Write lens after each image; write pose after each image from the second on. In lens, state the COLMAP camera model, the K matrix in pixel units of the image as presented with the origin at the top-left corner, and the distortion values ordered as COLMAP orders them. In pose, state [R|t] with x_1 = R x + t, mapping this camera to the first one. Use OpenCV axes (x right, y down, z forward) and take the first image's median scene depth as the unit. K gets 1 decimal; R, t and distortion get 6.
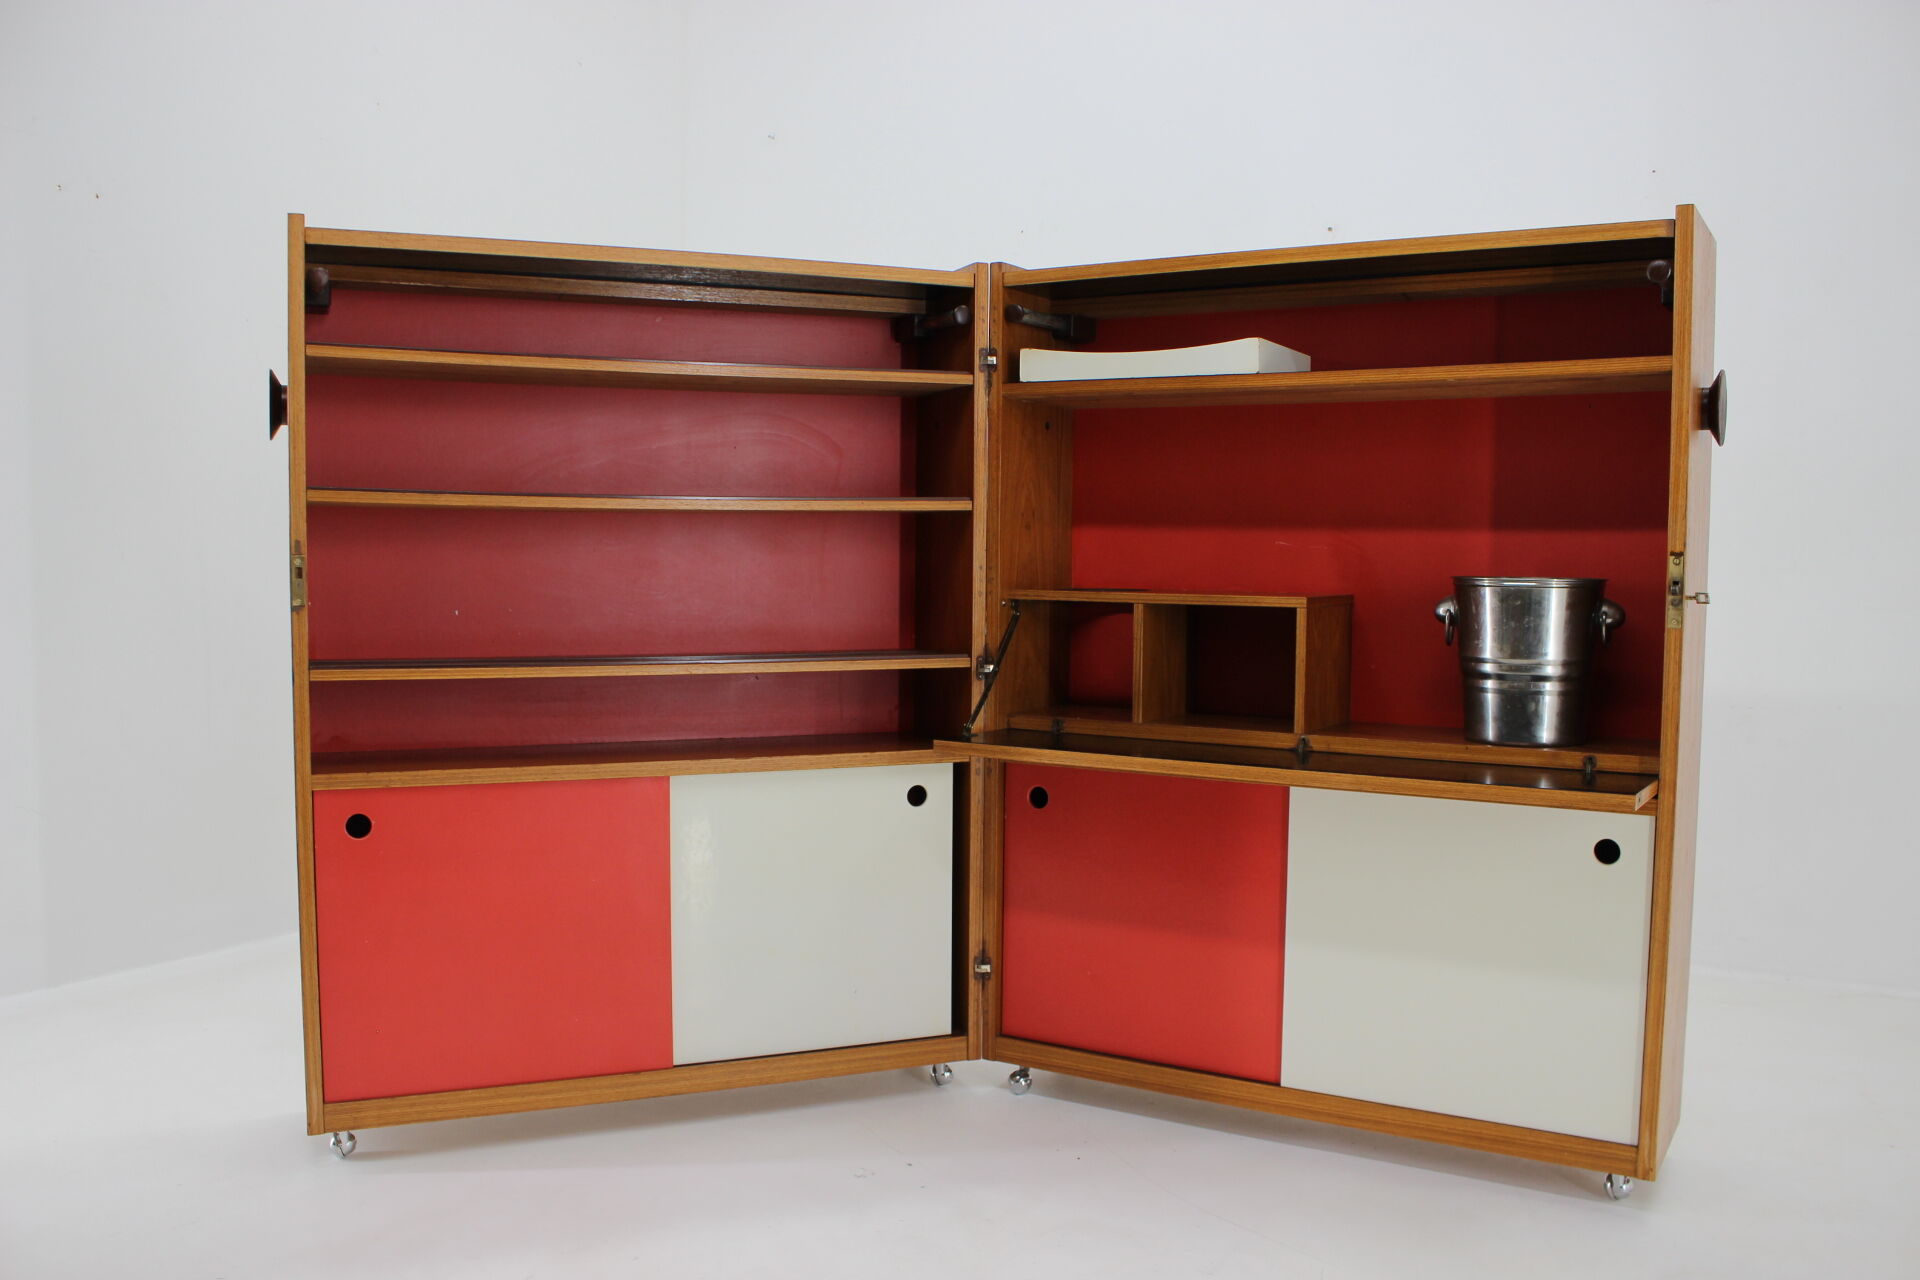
lens RADIAL K [[1602.5, 0, 964.9], [0, 1602.5, 653.1], [0, 0, 1]] dist [-0.158091, 0.128071]
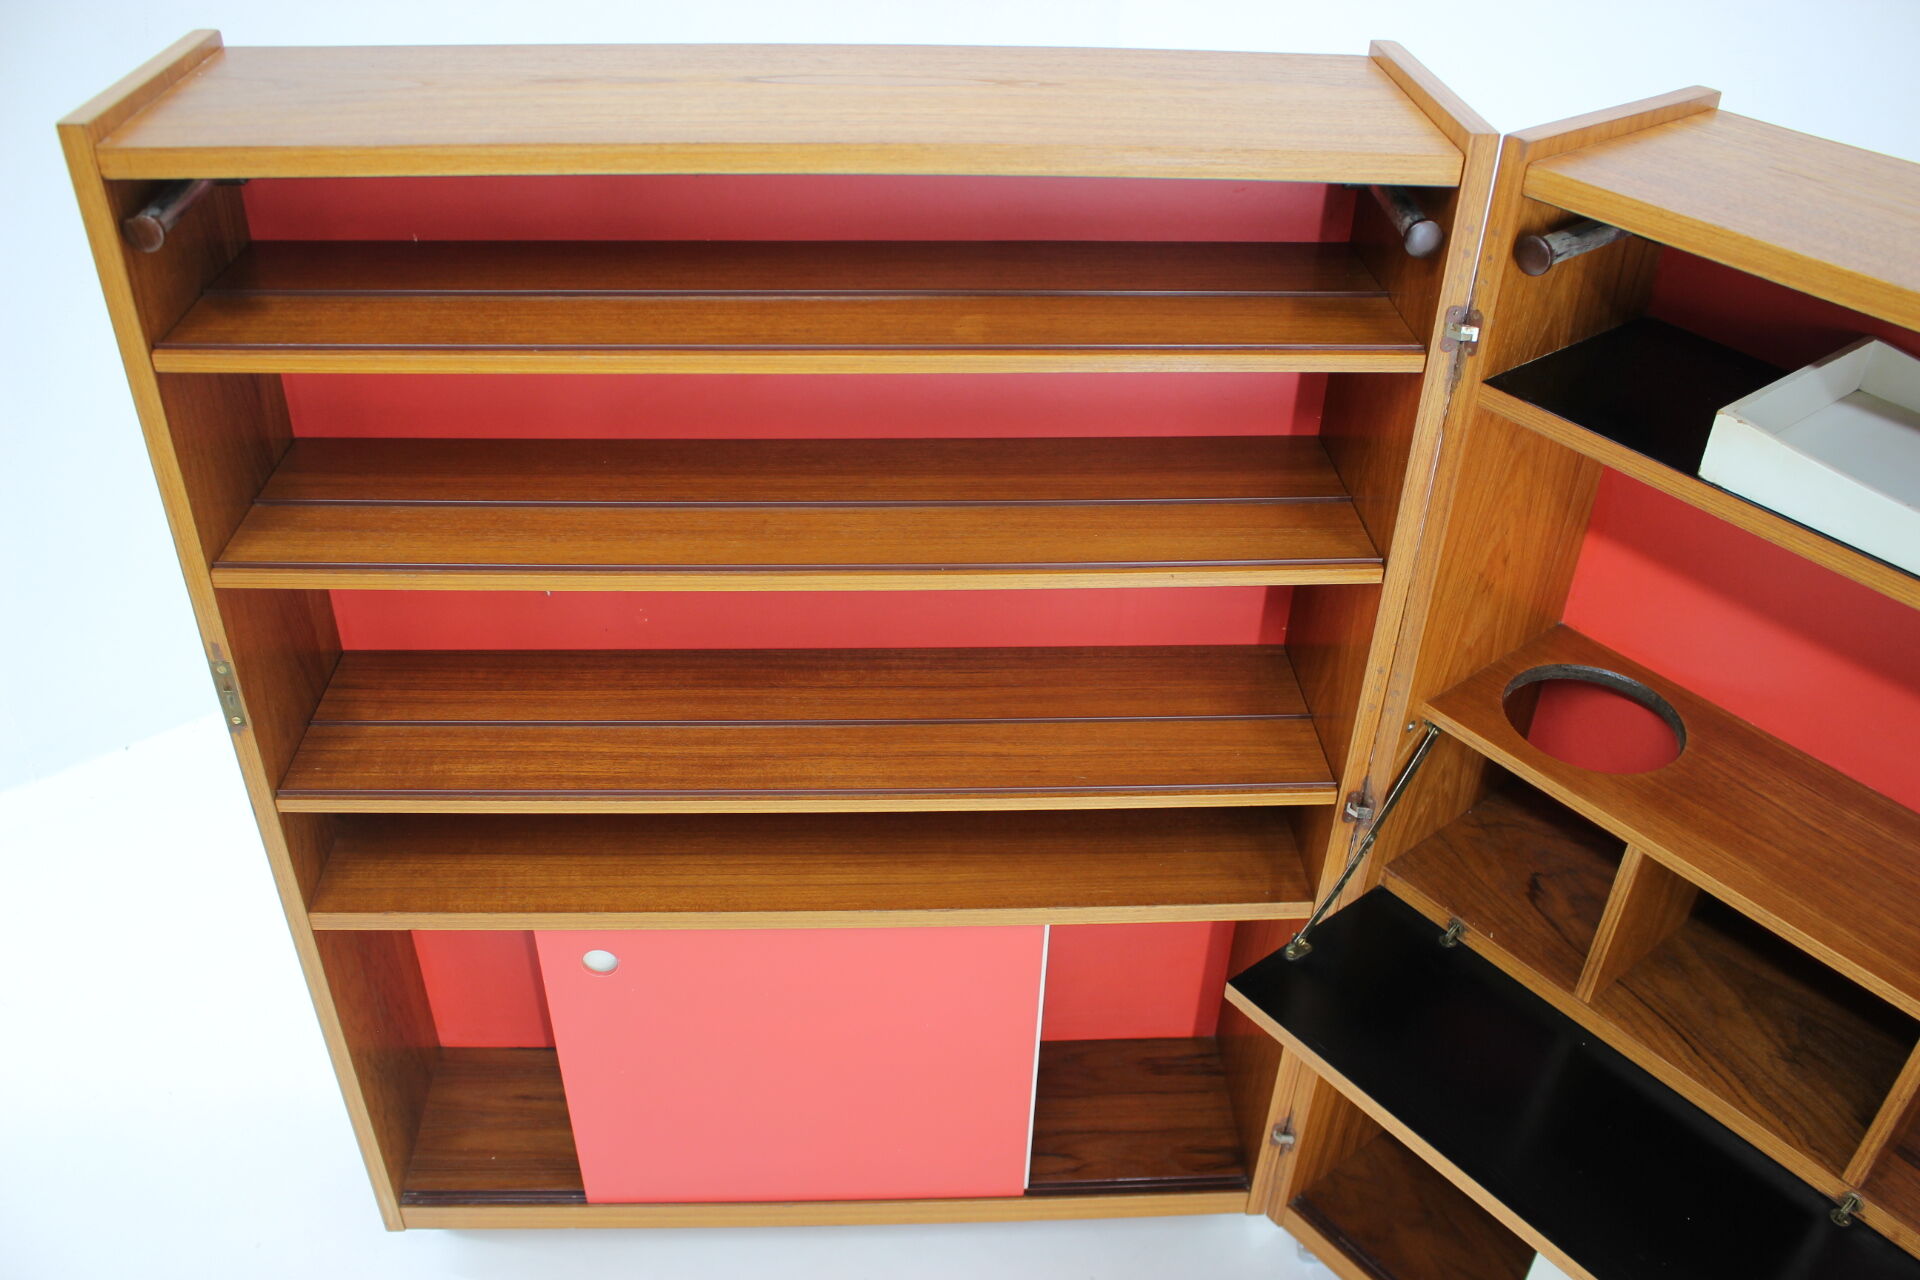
lens RADIAL K [[1602.5, 0, 964.9], [0, 1602.5, 653.1], [0, 0, 1]] dist [-0.158091, 0.128071]
pose [[0.937840, 0.212274, -0.274584, 0.025668], [-0.042639, 0.855628, 0.515831, -0.352475], [0.344440, -0.472059, 0.811493, 0.516599]]
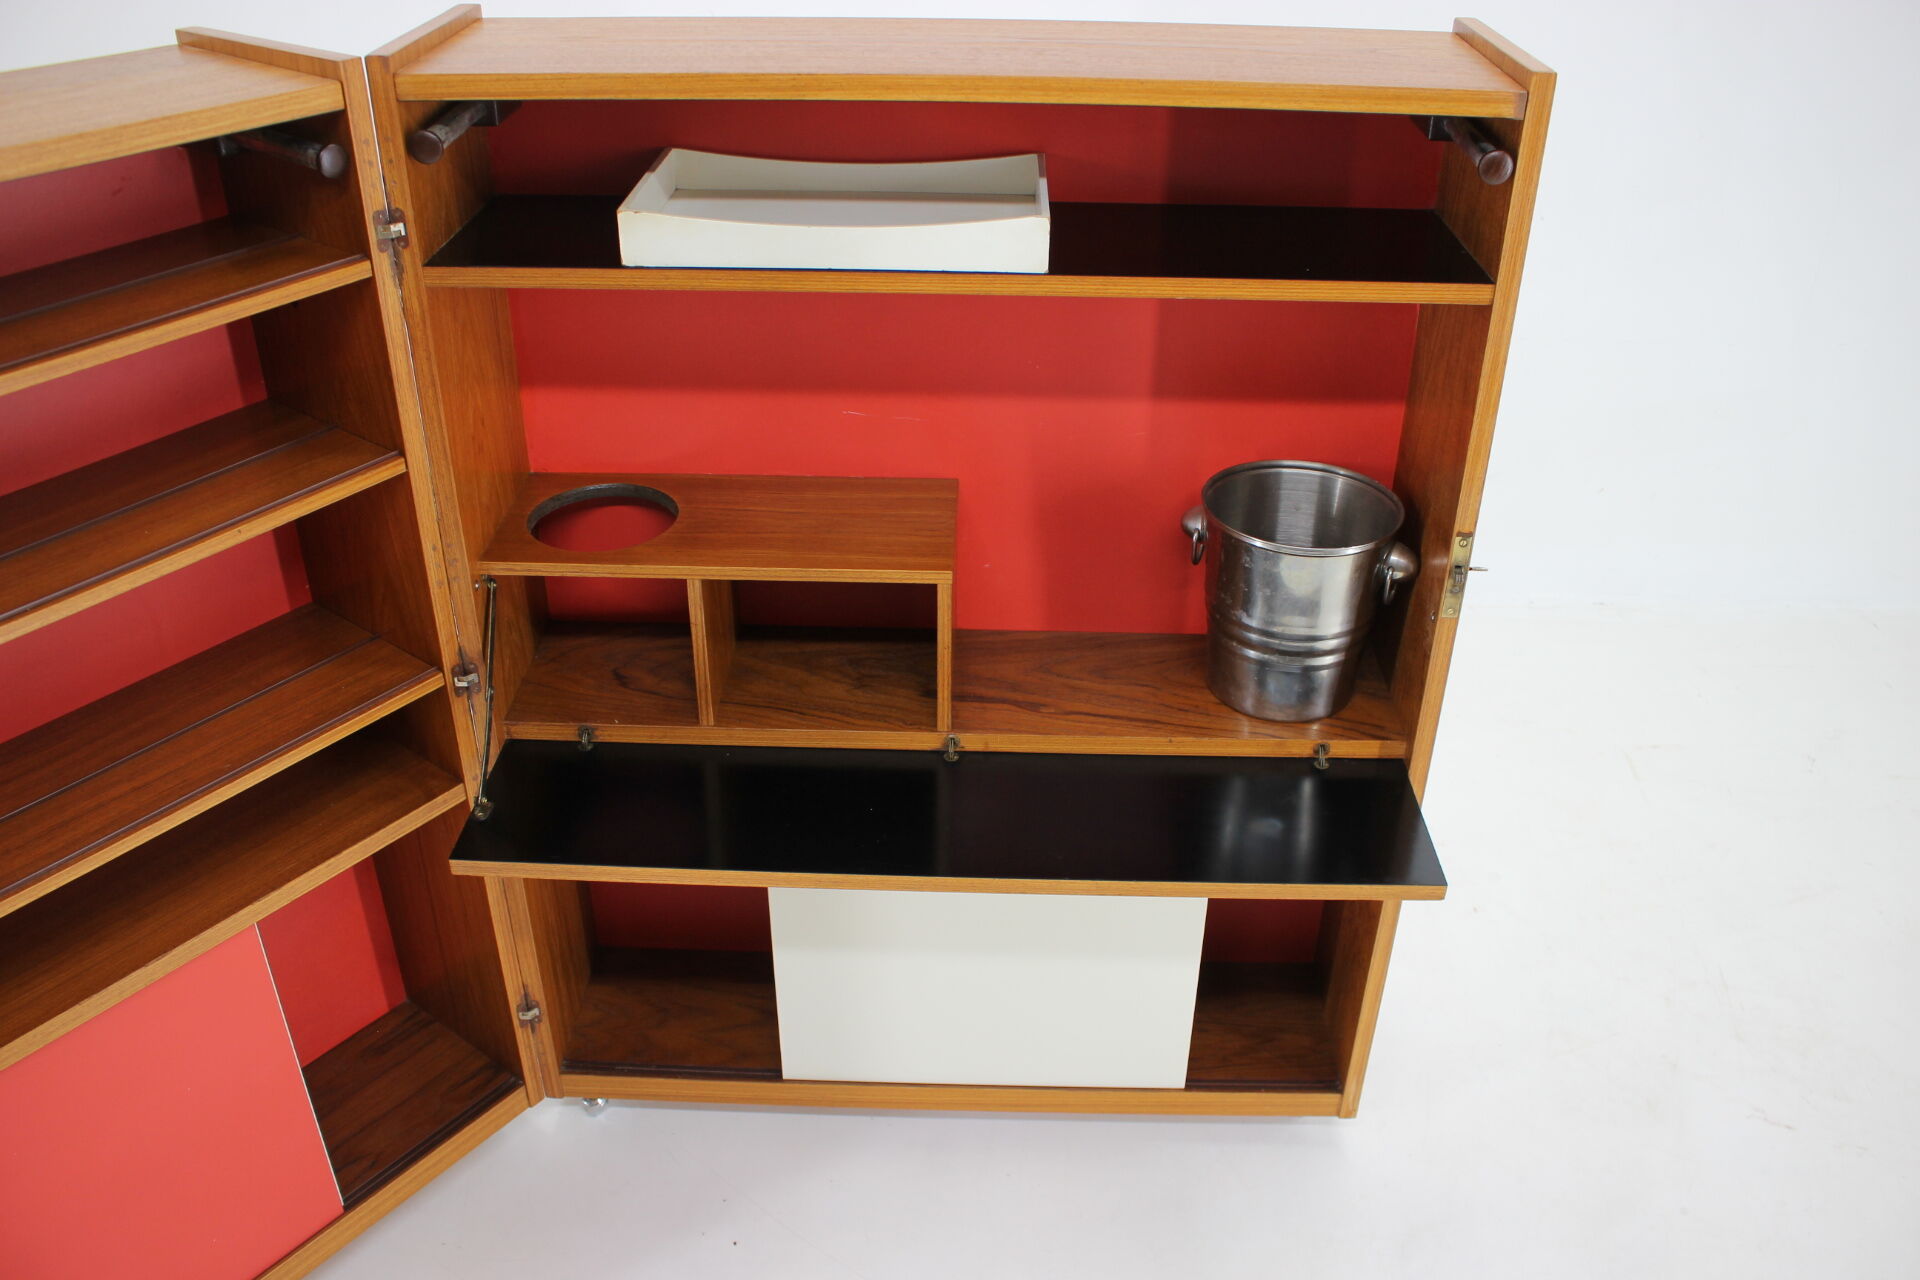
lens RADIAL K [[1602.5, 0, 964.9], [0, 1602.5, 653.1], [0, 0, 1]] dist [-0.158091, 0.128071]
pose [[0.869469, -0.256350, 0.422266, -0.085173], [0.029303, 0.880070, 0.473939, -0.319675], [-0.493118, -0.399701, 0.772705, 0.405304]]
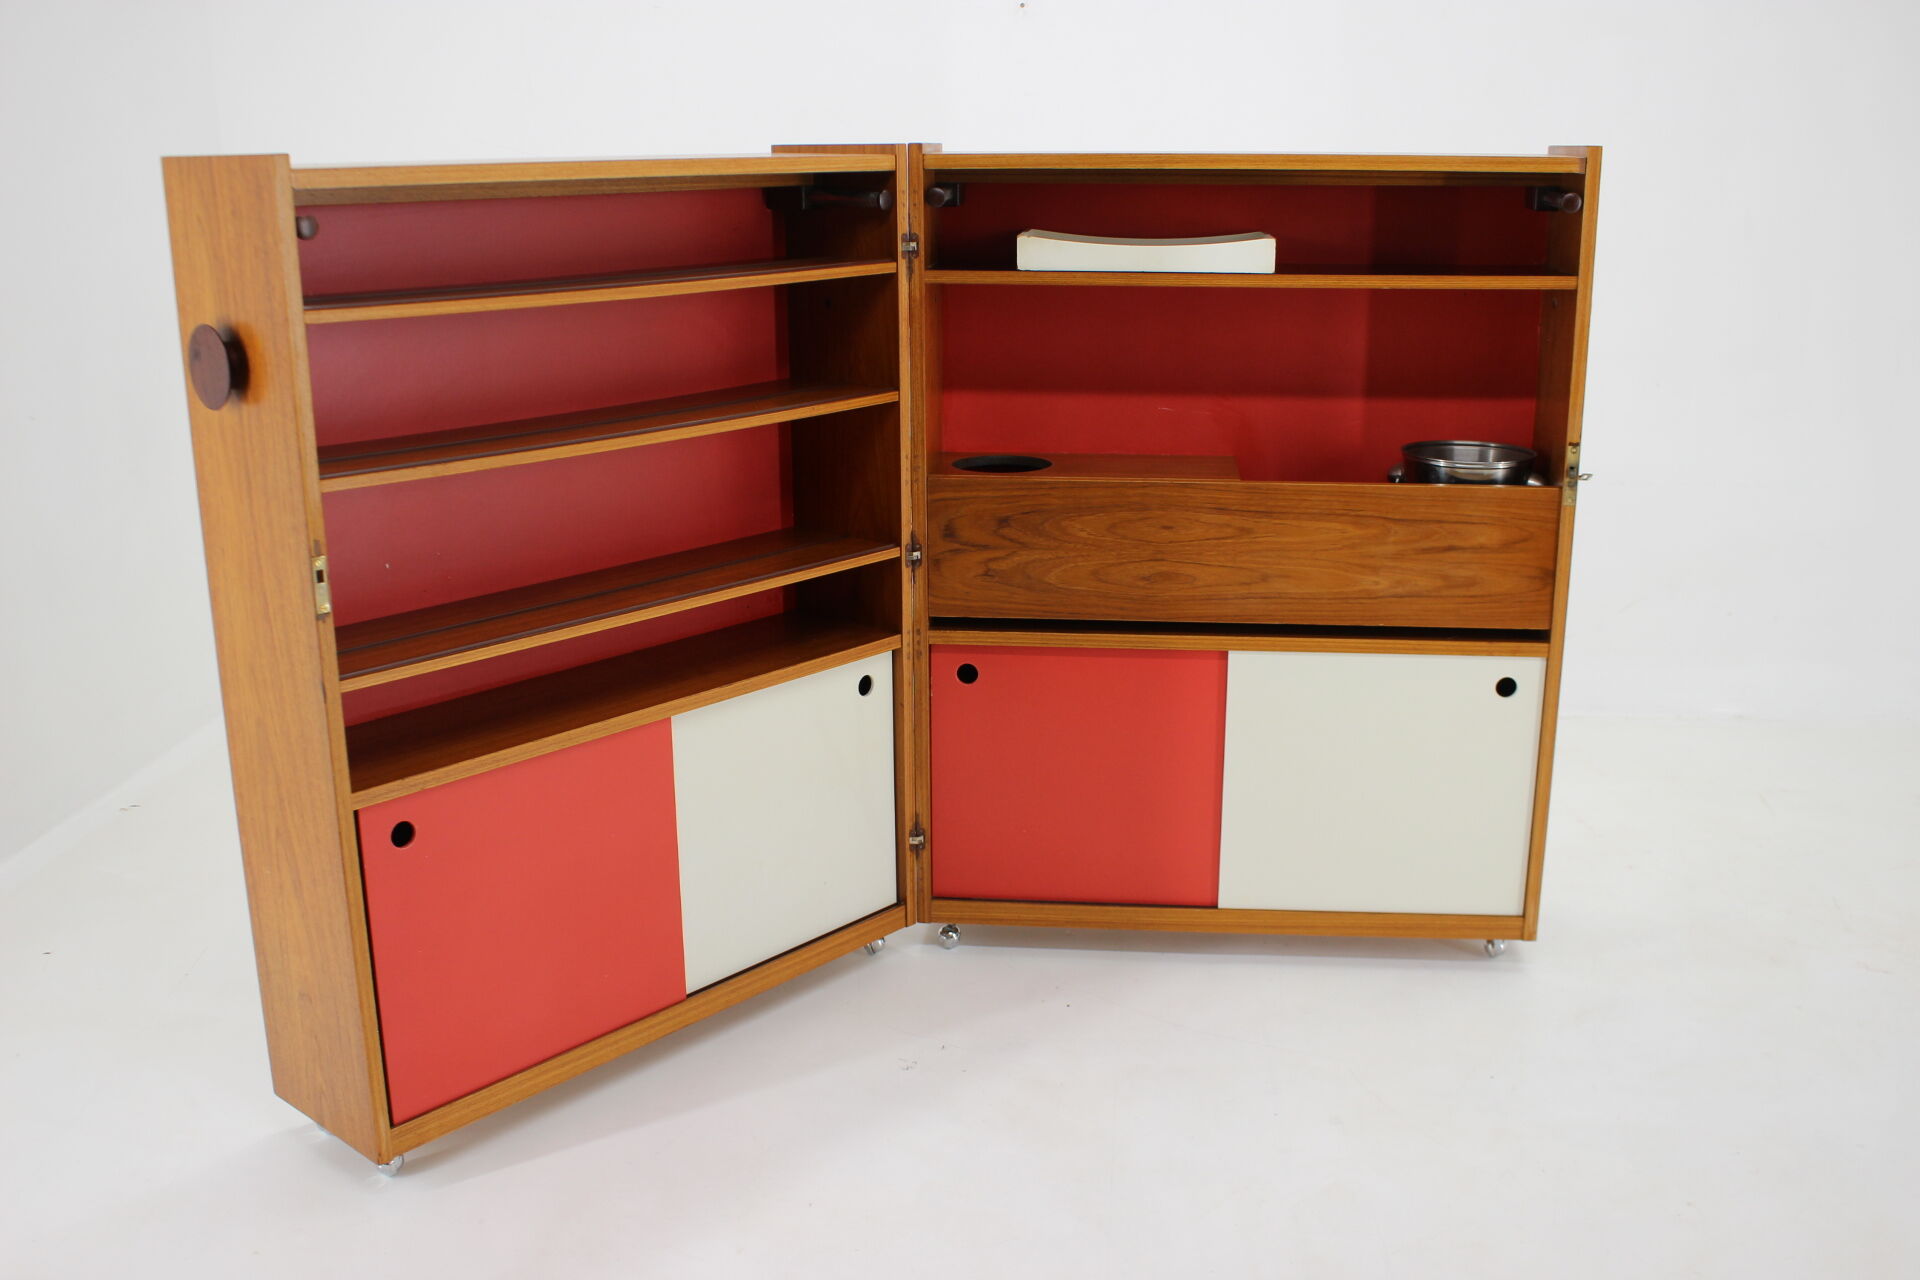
lens RADIAL K [[1808.1, 0, 956.0], [0, 1808.1, 649.6], [0, 0, 1]] dist [-0.155238, 0.157615]
pose [[0.903810, -0.128562, 0.408166, -0.450282], [0.041180, 0.975508, 0.216074, -0.183712], [-0.425948, -0.178481, 0.886968, -0.029206]]
